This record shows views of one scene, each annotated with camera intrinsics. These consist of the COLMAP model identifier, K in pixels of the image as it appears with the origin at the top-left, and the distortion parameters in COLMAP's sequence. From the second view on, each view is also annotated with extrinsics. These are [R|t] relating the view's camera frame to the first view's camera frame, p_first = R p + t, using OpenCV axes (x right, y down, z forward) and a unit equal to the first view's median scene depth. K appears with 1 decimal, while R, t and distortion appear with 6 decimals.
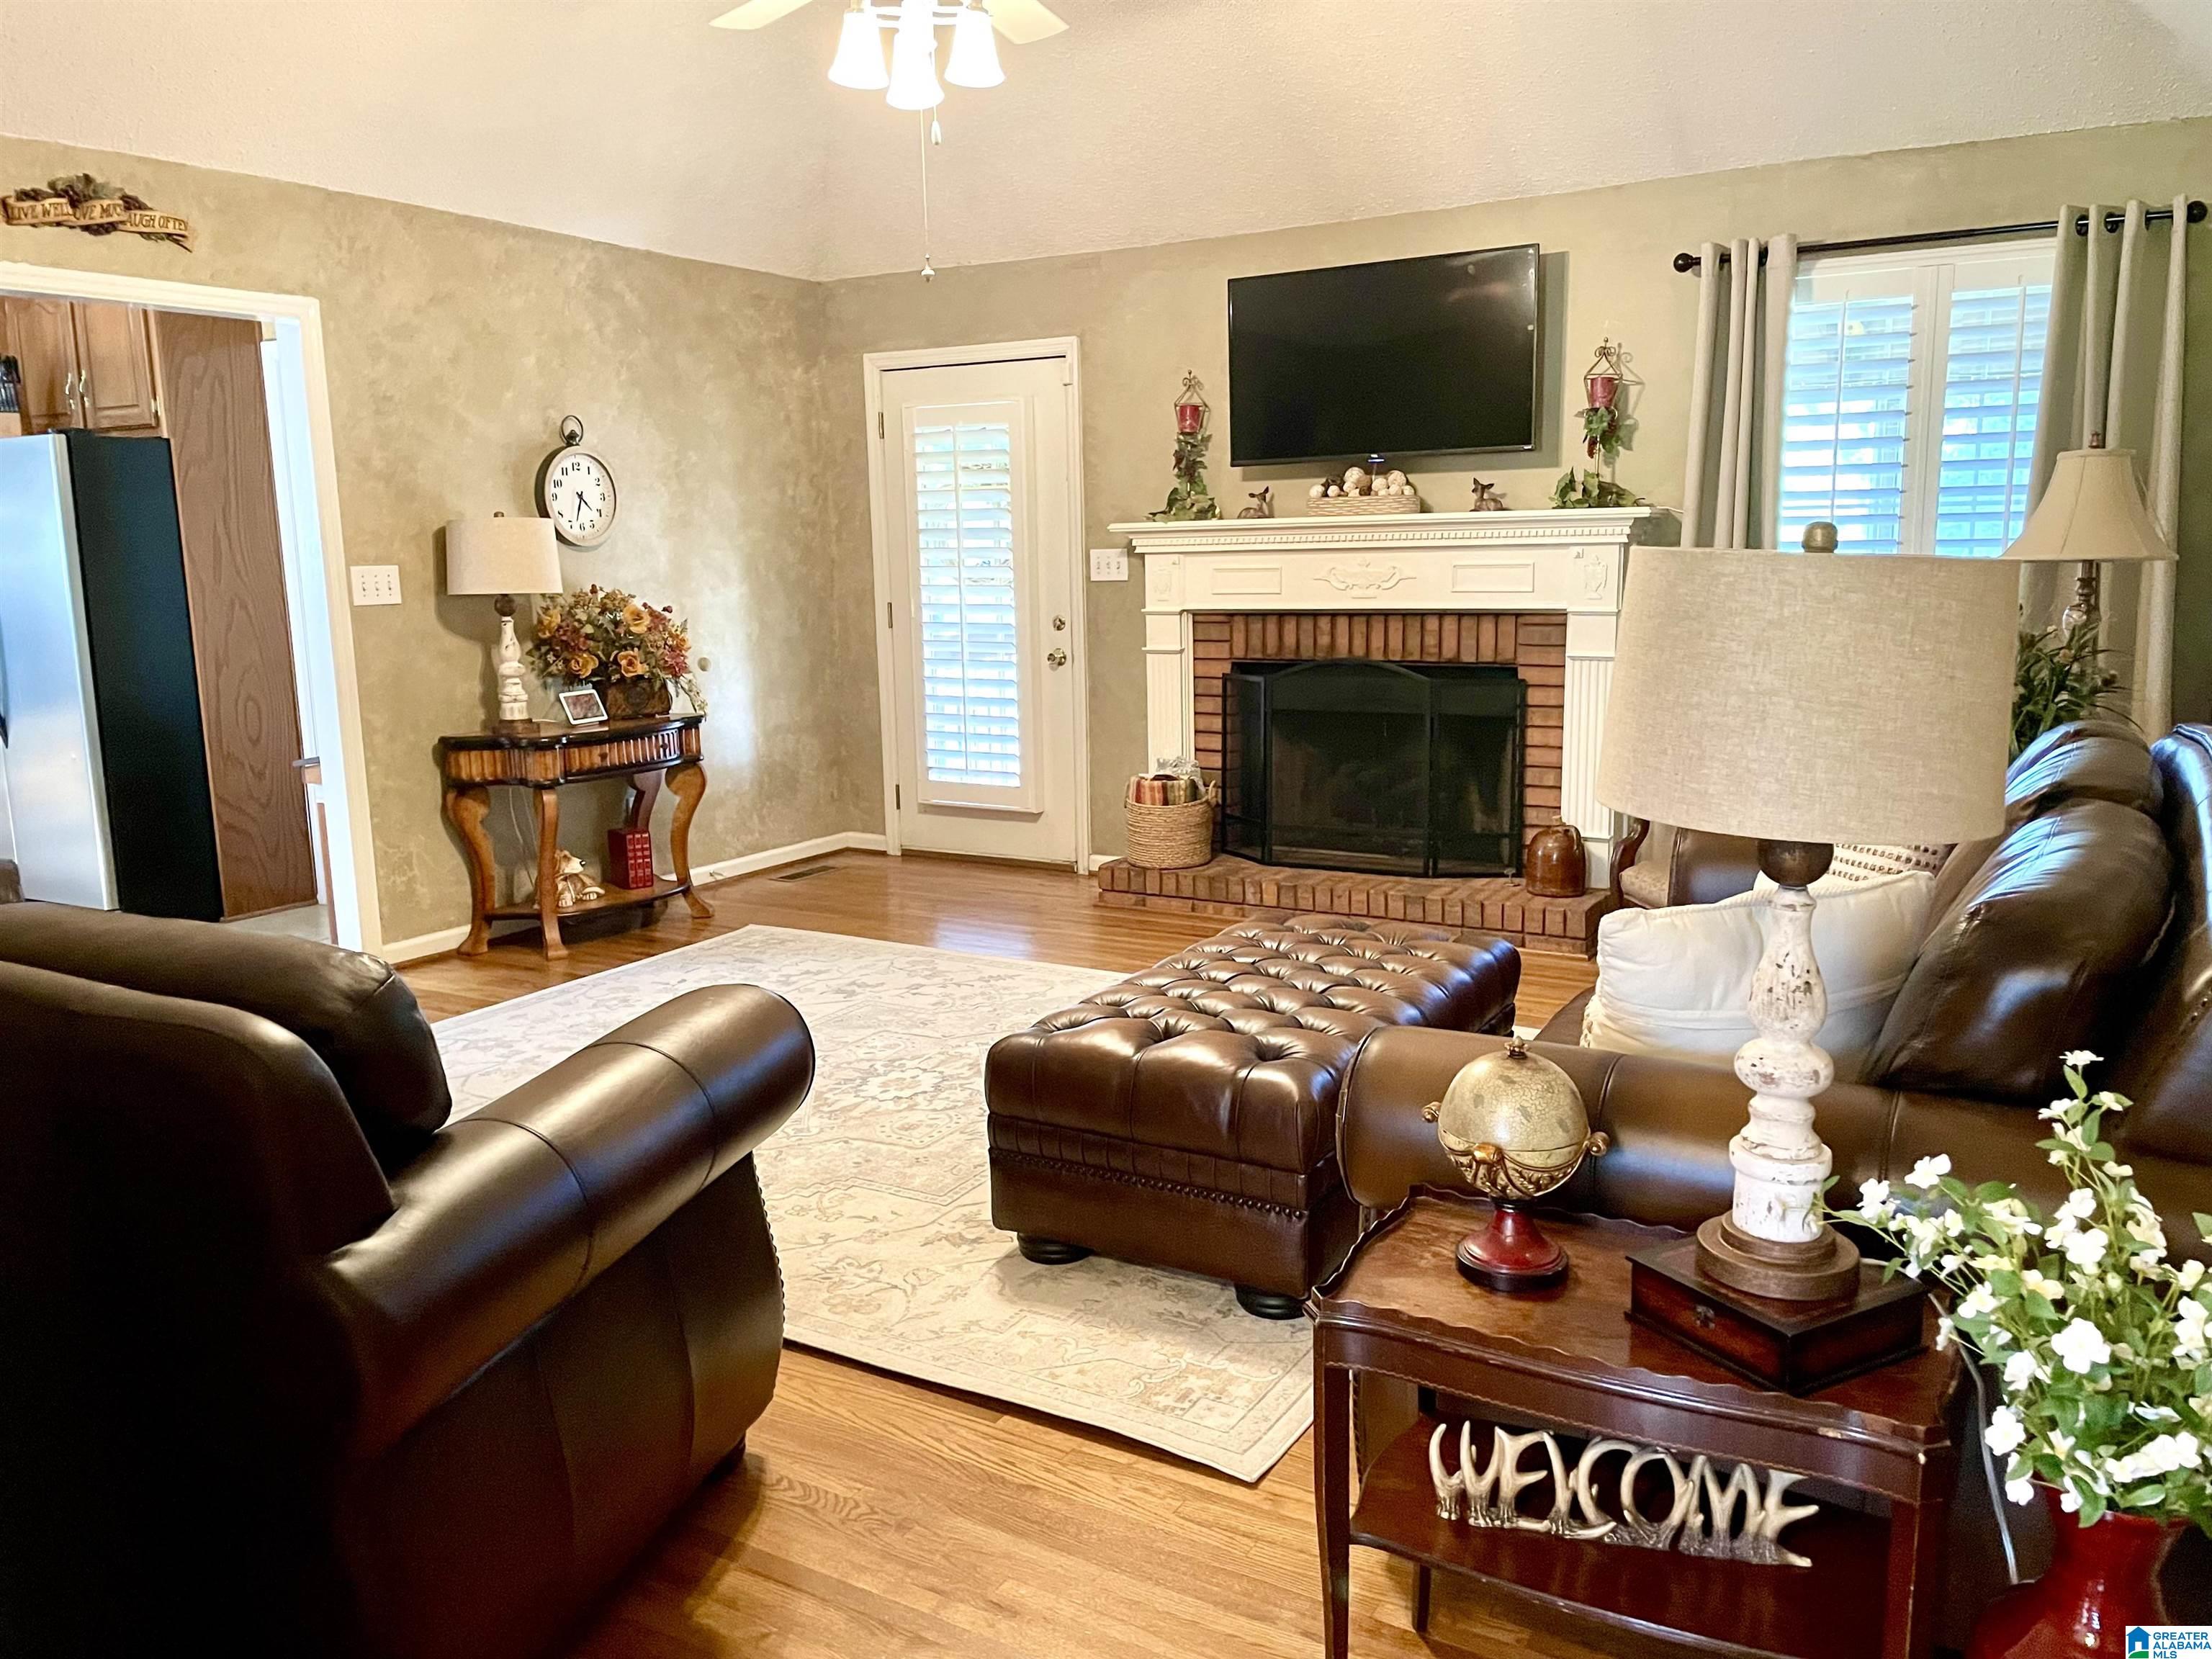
lens RADIAL K [[1687.7, 0, 1104.2], [0, 1687.7, 835.4], [0, 0, 1]] dist [0.093590, -0.120109]
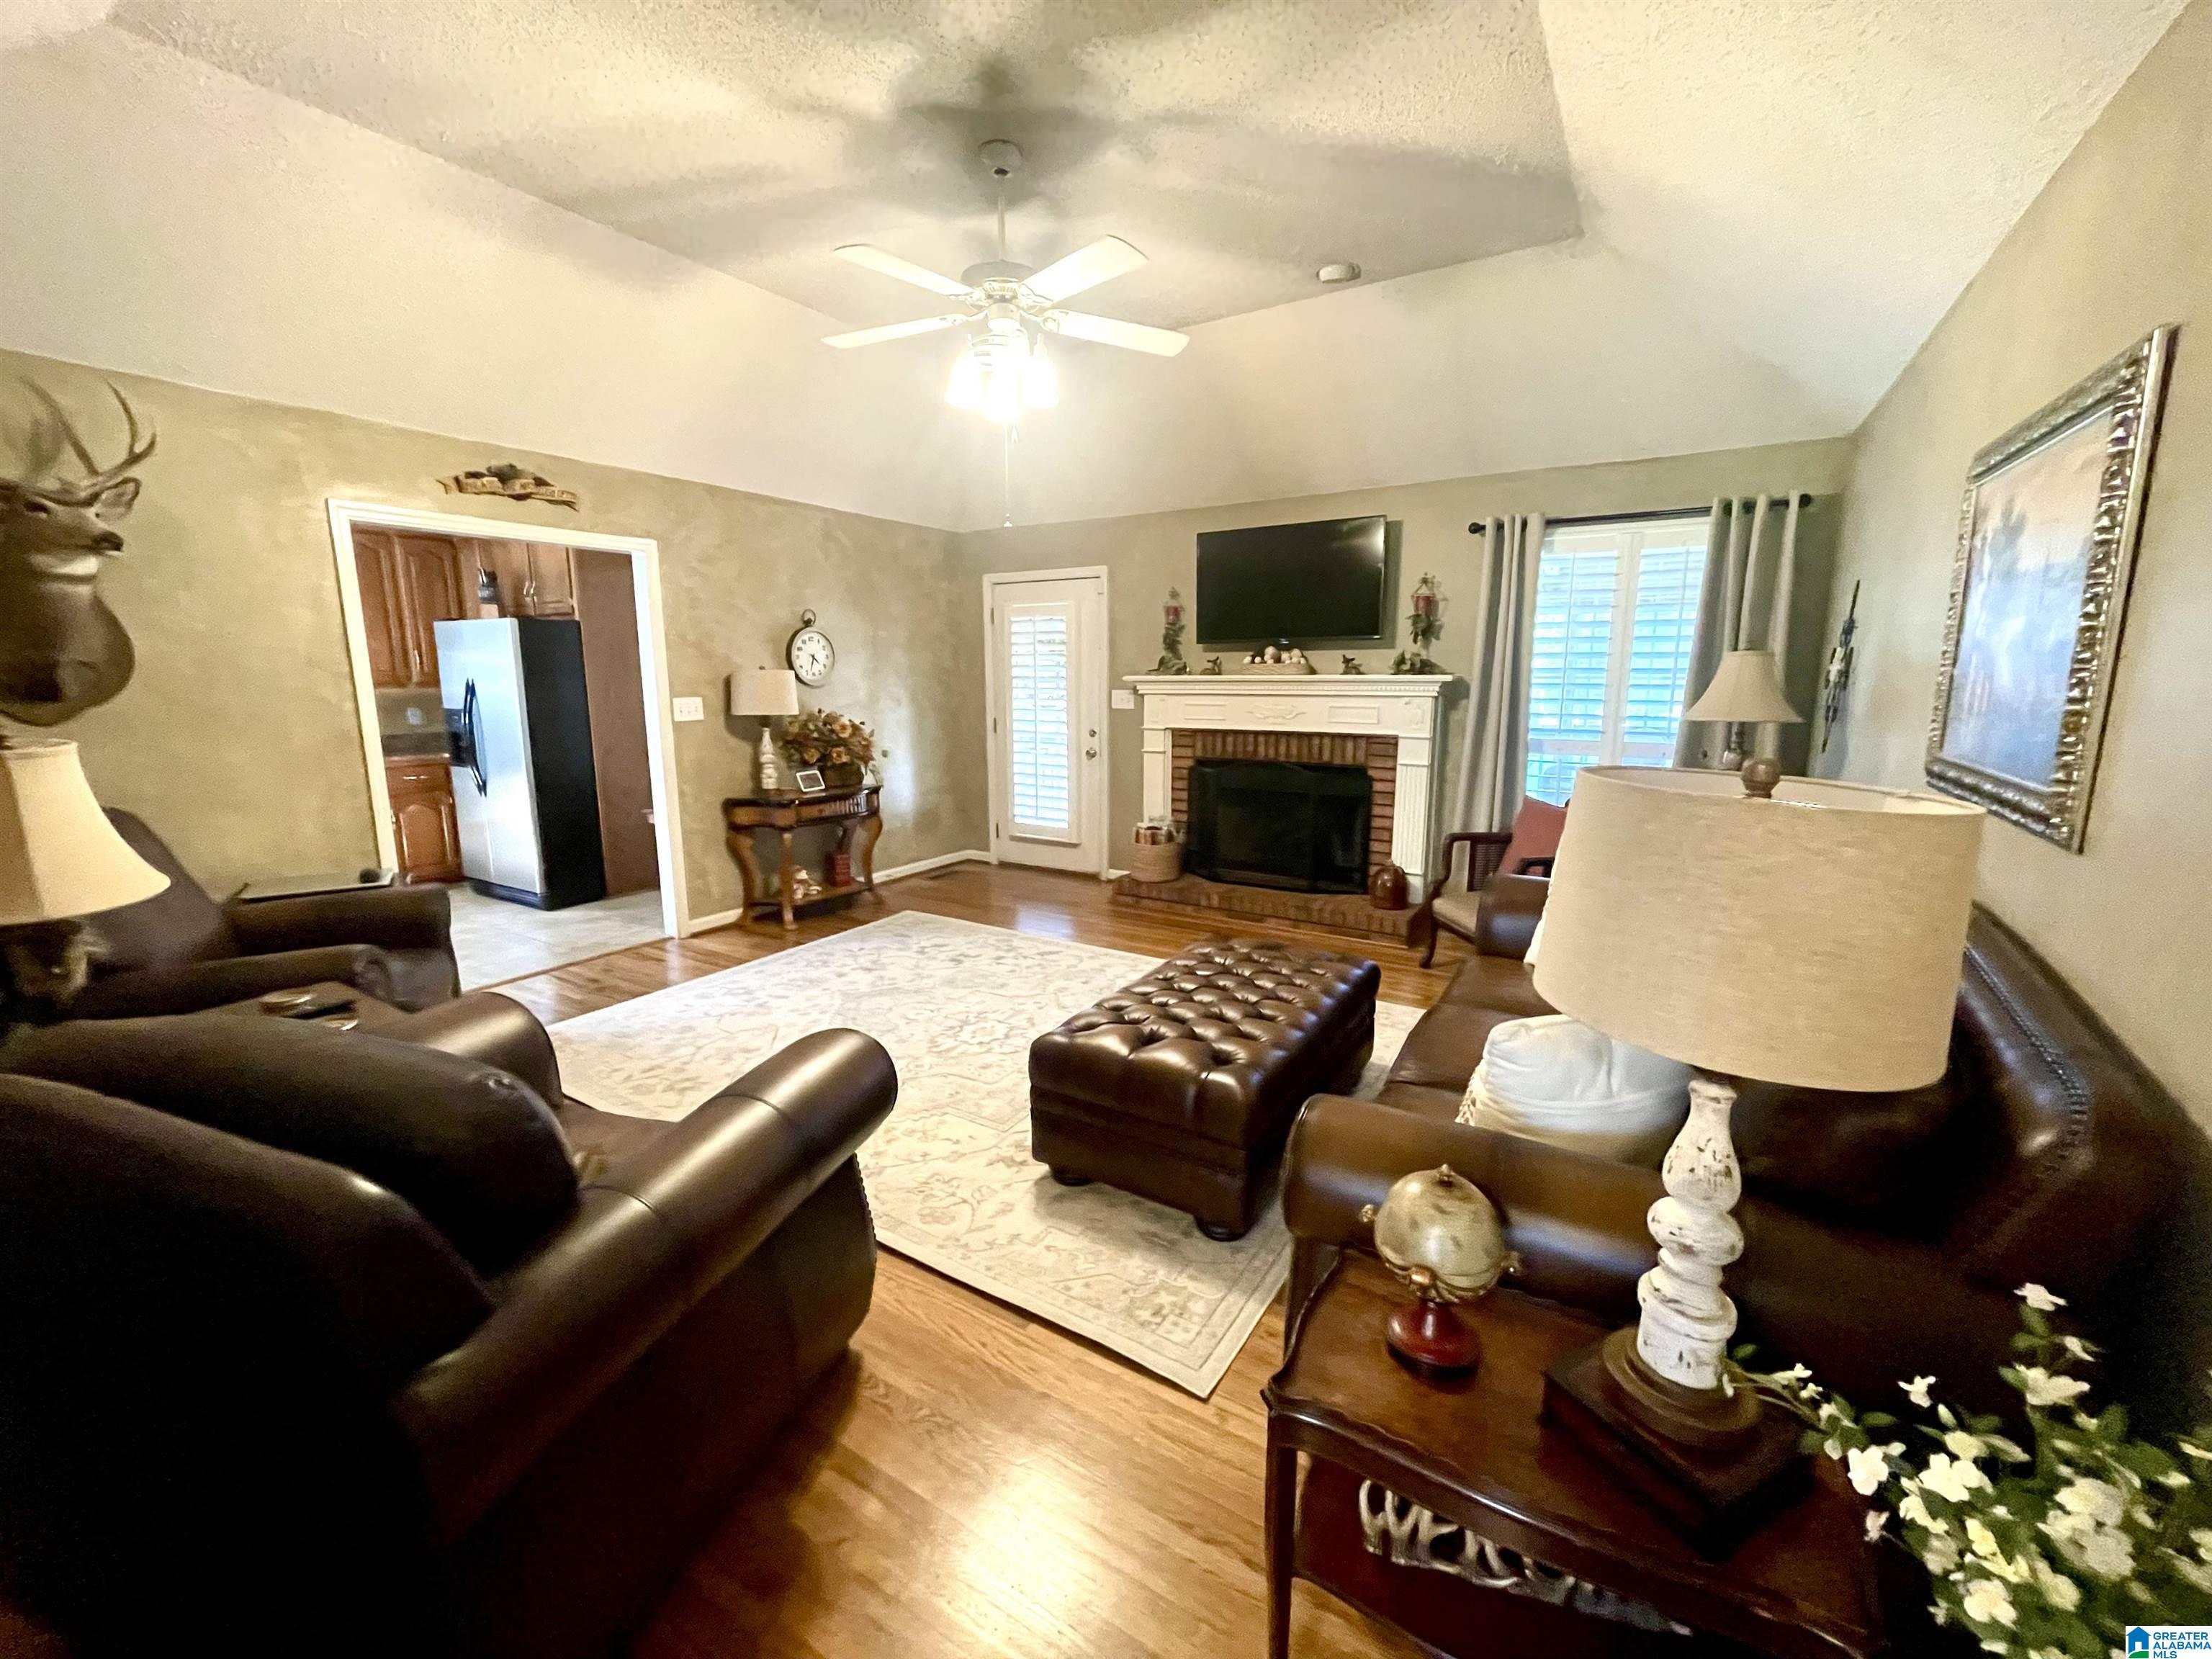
lens RADIAL K [[896.7, 0, 1093.9], [0, 896.7, 833.5], [0, 0, 1]] dist [-0.001630, 0.001334]
pose [[0.999344, 0.021891, -0.028843, 0.003056], [-0.021695, 0.999739, 0.007112, -0.036669], [0.028991, -0.006481, 0.999559, 0.117636]]
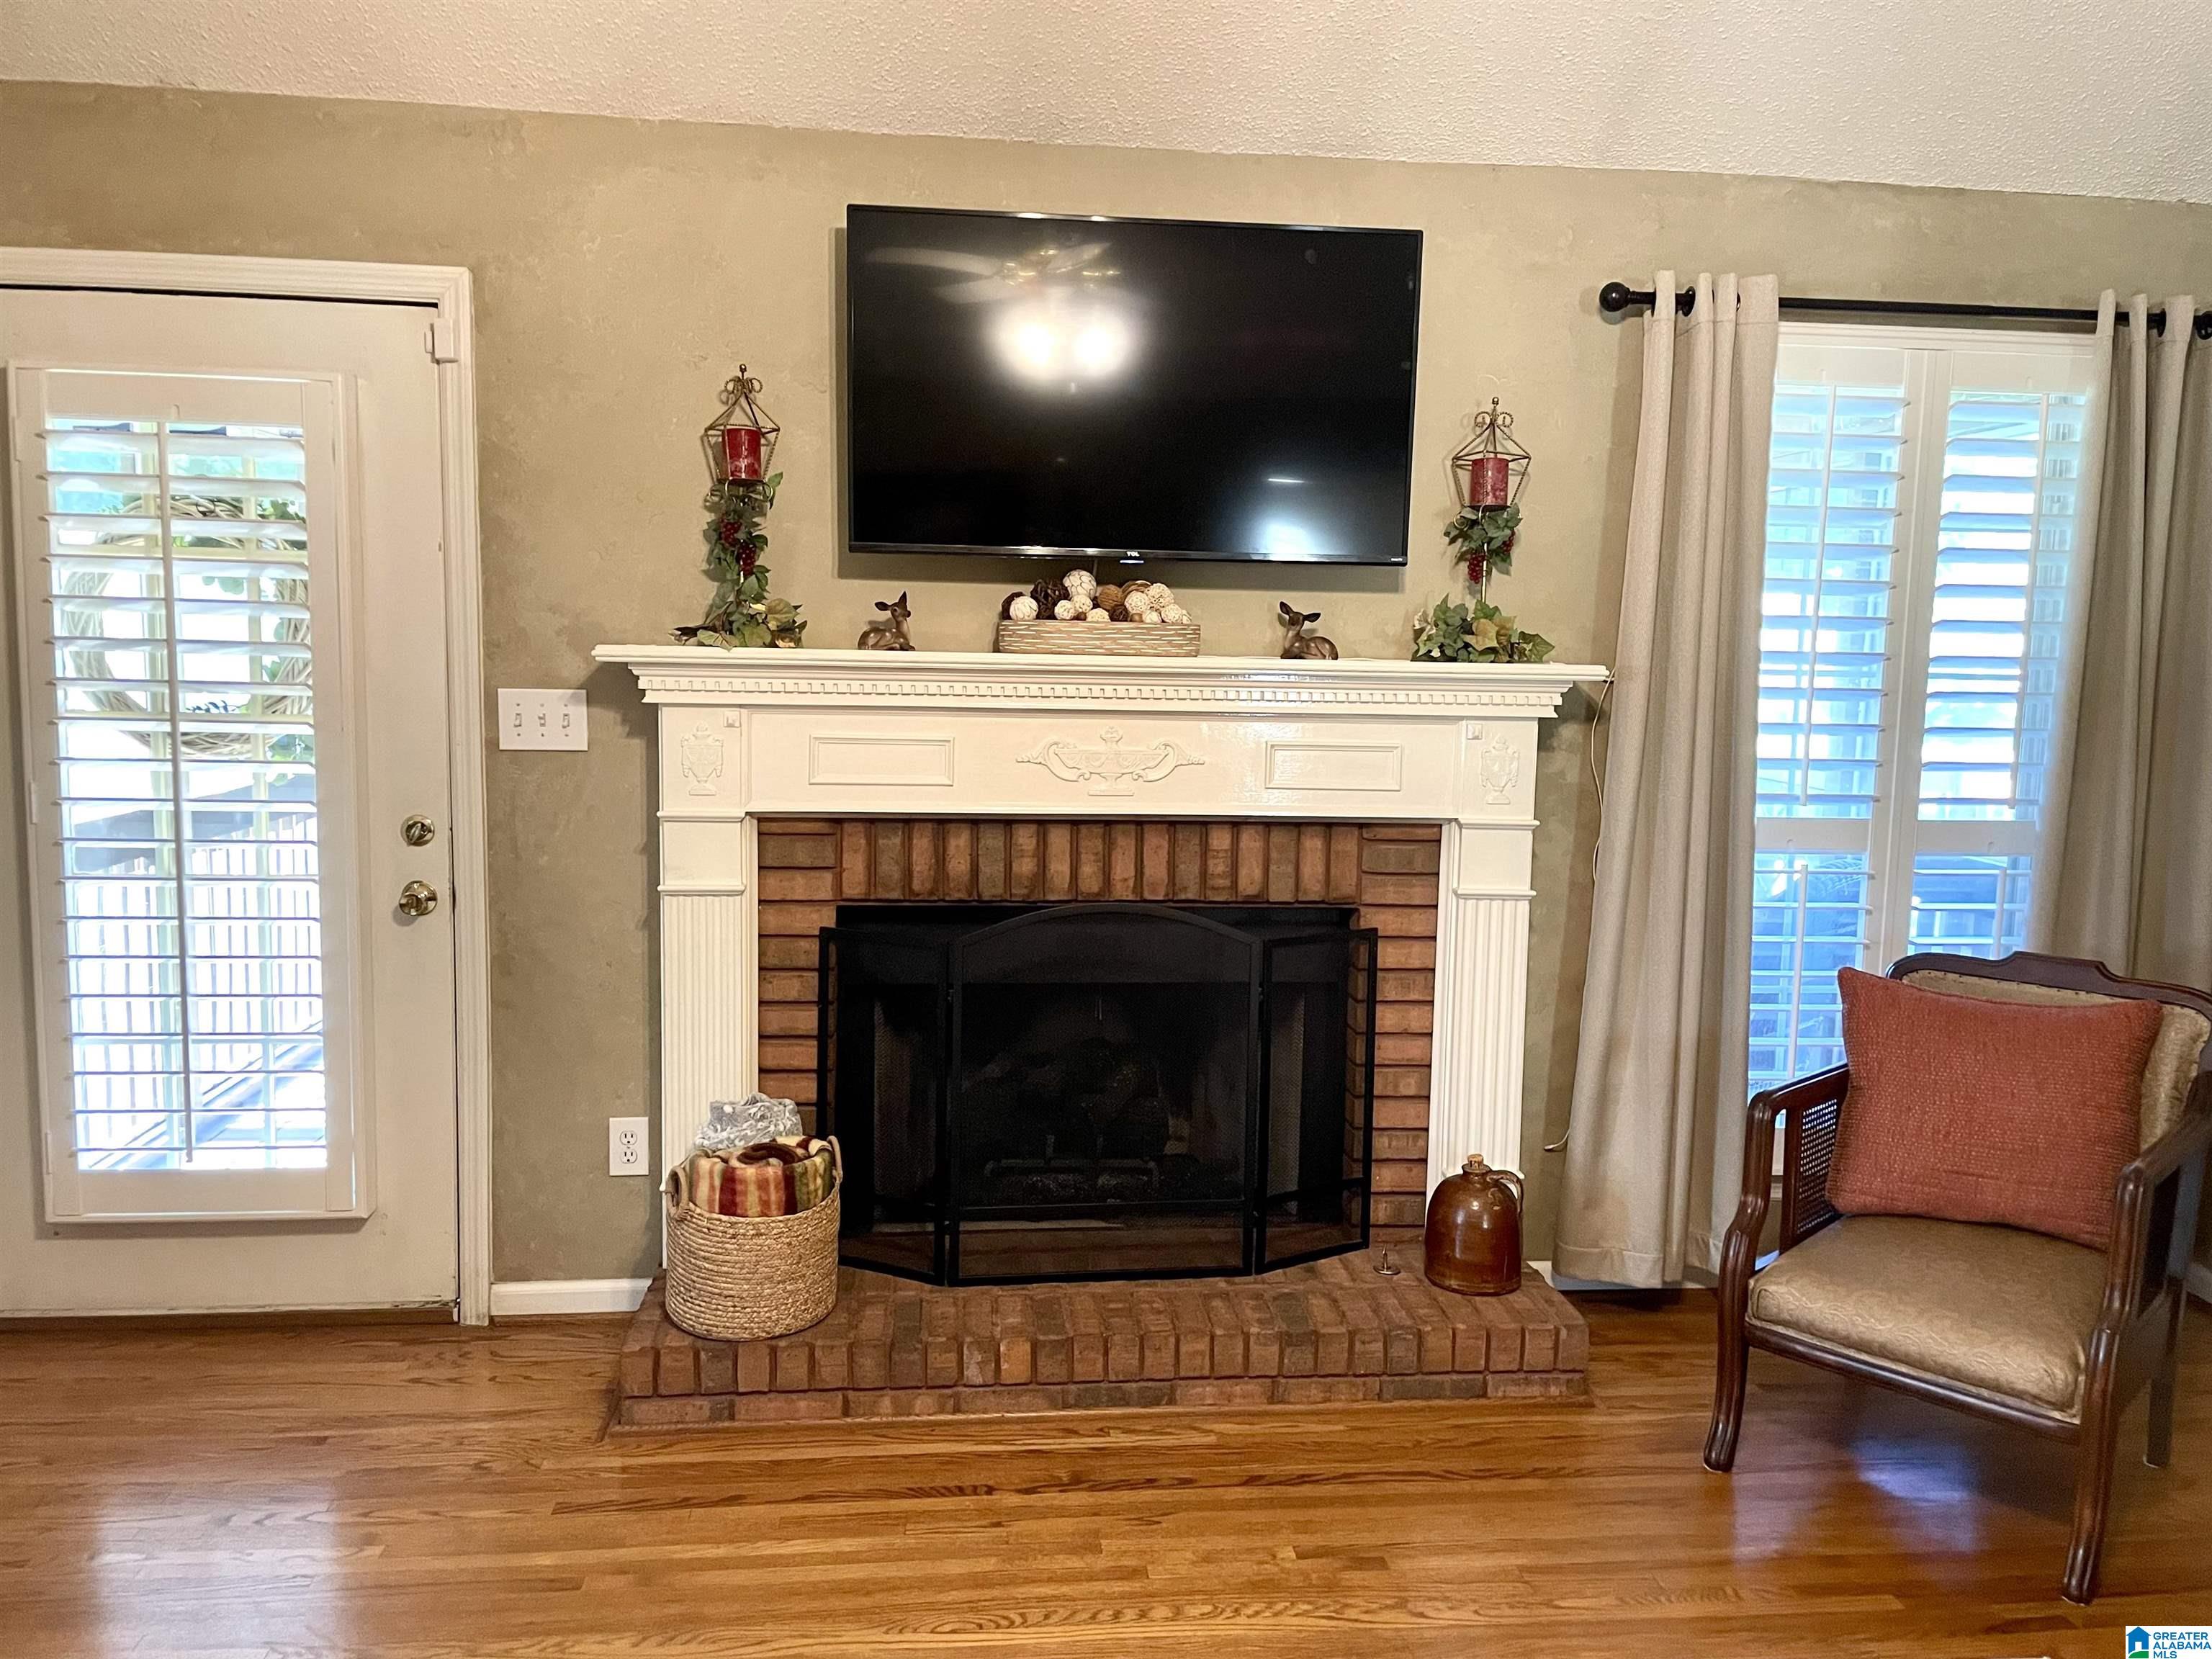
lens RADIAL K [[1687.7, 0, 1127.3], [0, 1687.7, 815.0], [0, 0, 1]] dist [0.093590, -0.120109]
pose [[0.796860, -0.028266, 0.603502, -0.196430], [0.065999, 0.997000, -0.040448, -0.115291], [-0.600548, 0.072062, 0.796335, 0.567244]]
